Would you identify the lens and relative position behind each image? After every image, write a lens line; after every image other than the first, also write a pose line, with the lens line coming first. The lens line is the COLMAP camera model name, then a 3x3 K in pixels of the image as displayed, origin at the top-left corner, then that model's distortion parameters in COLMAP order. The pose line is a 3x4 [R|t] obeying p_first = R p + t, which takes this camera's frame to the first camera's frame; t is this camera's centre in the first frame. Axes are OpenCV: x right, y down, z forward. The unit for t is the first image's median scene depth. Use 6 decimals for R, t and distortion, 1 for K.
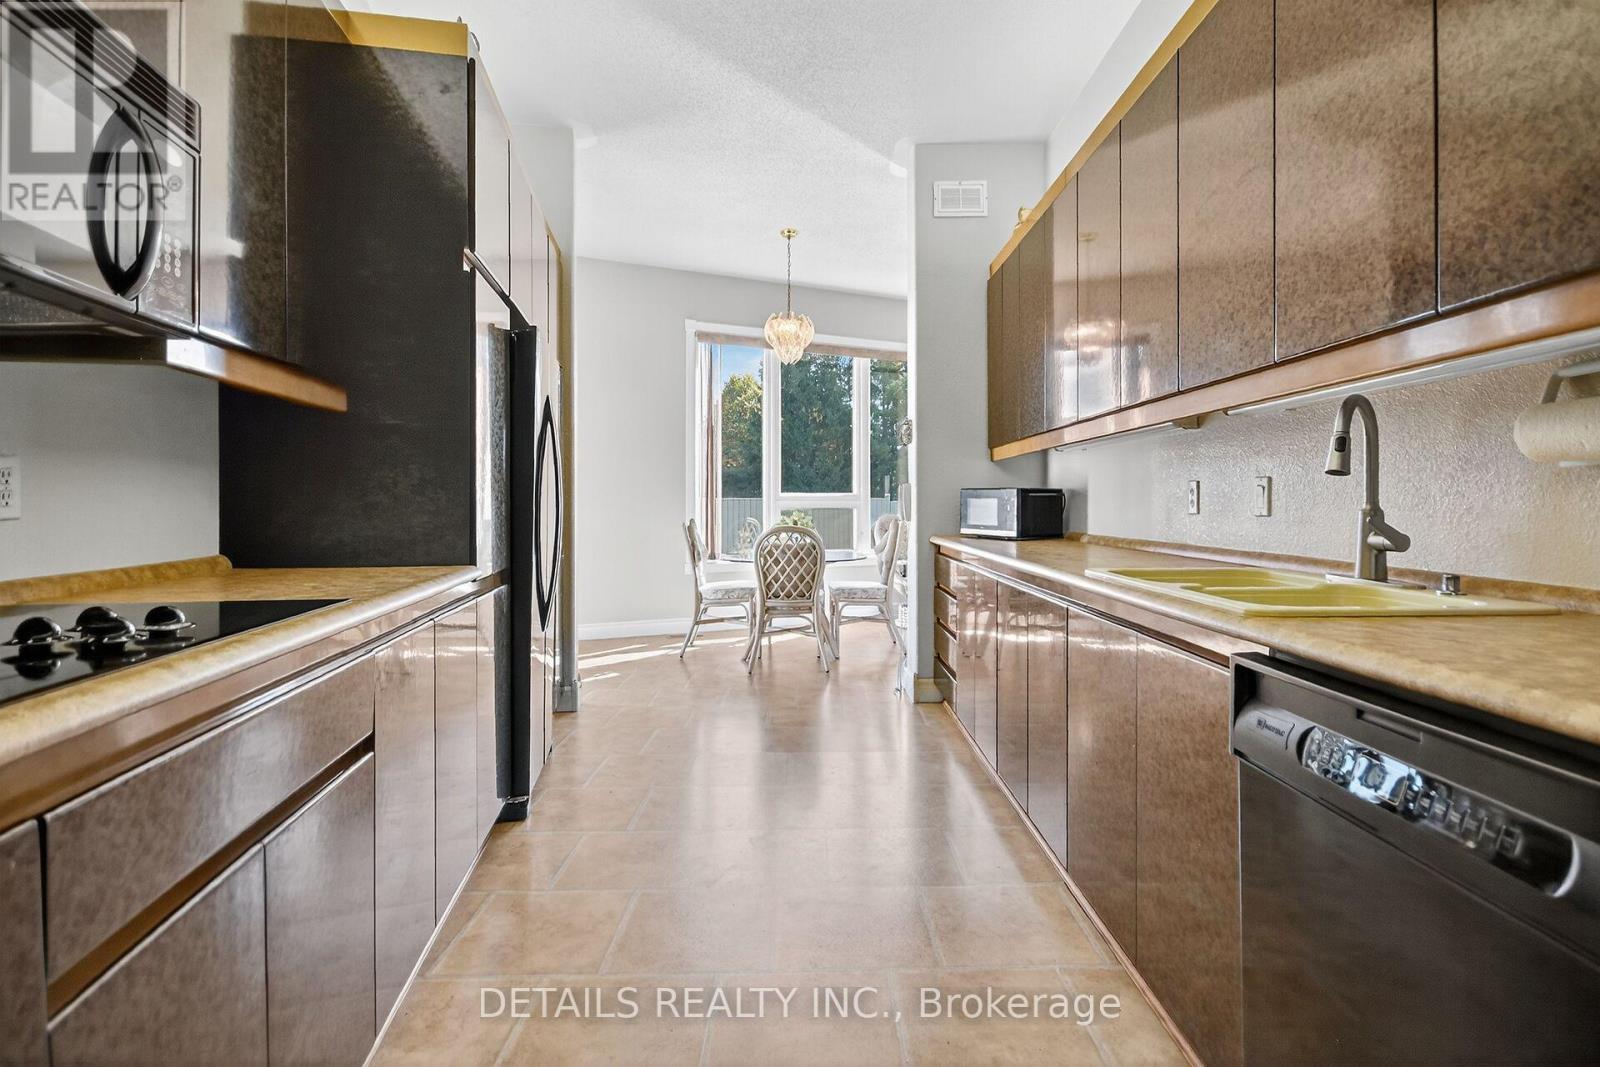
lens RADIAL K [[767.8, 0, 802.4], [0, 767.8, 494.2], [0, 0, 1]] dist [-0.001136, 0.000150]
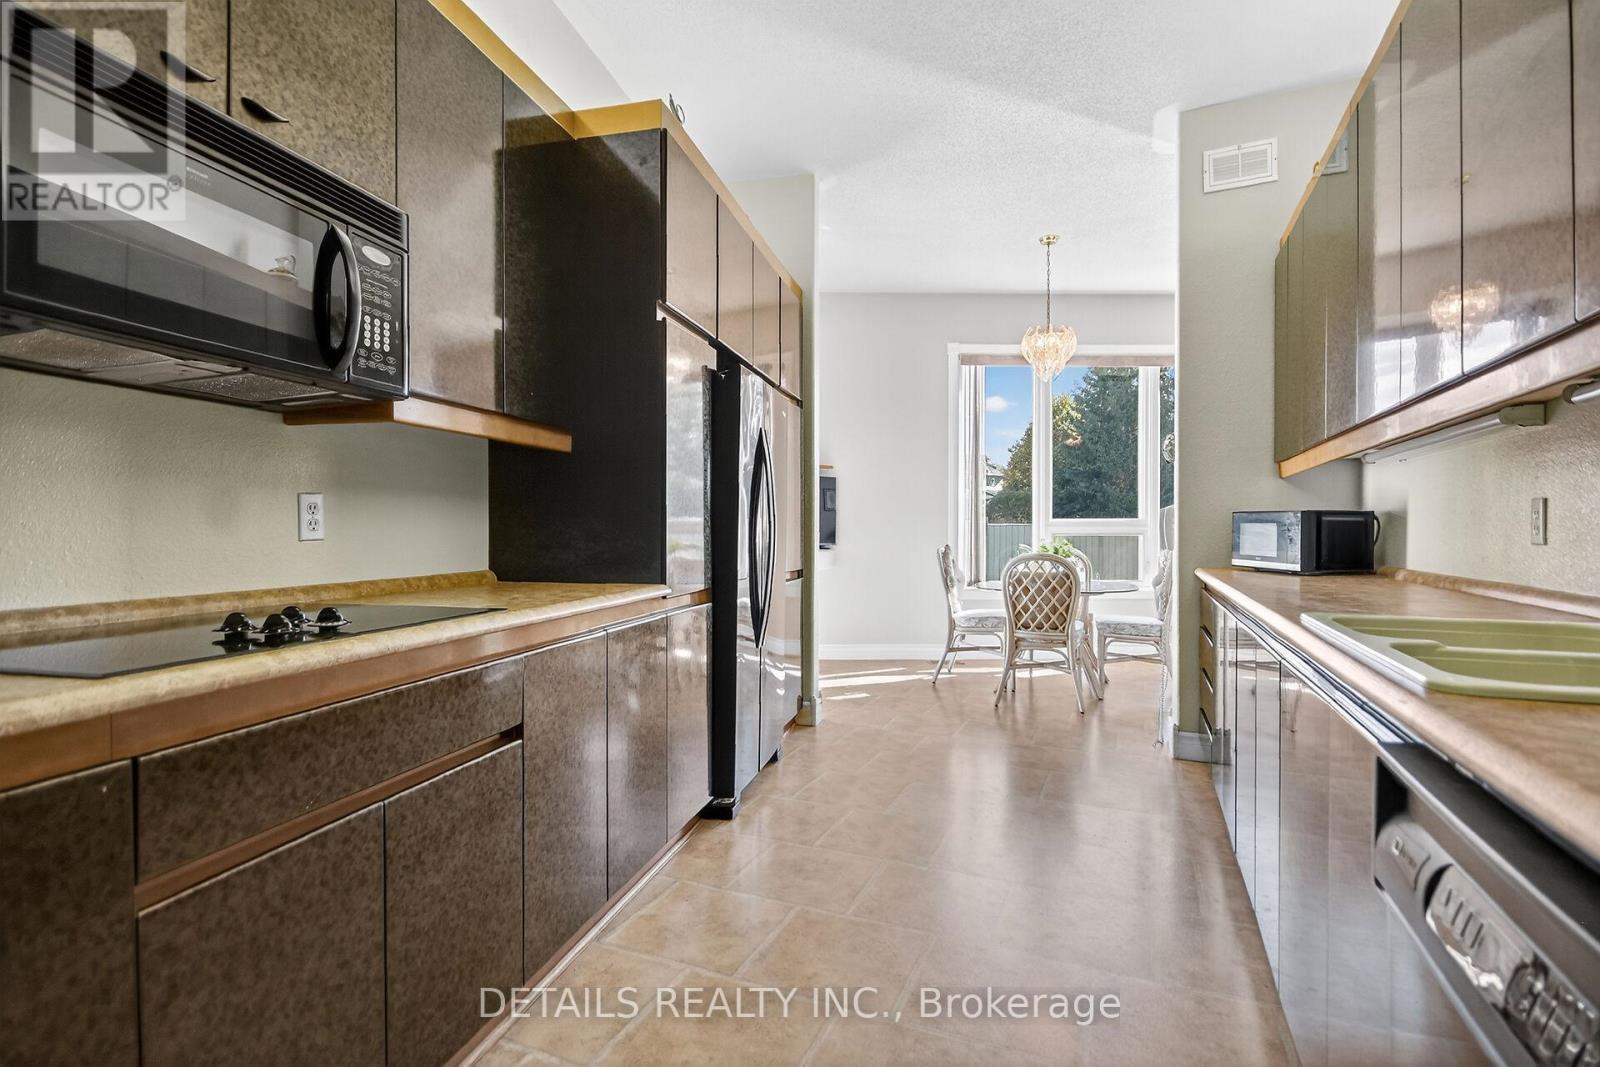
lens RADIAL K [[755.3, 0, 800.5], [0, 755.3, 524.7], [0, 0, 1]] dist [0.015482, 0.000135]
pose [[0.911042, -0.001655, -0.412310, 0.117183], [0.004151, 0.999978, 0.005158, 0.000580], [0.412293, -0.006411, 0.911029, 0.044568]]
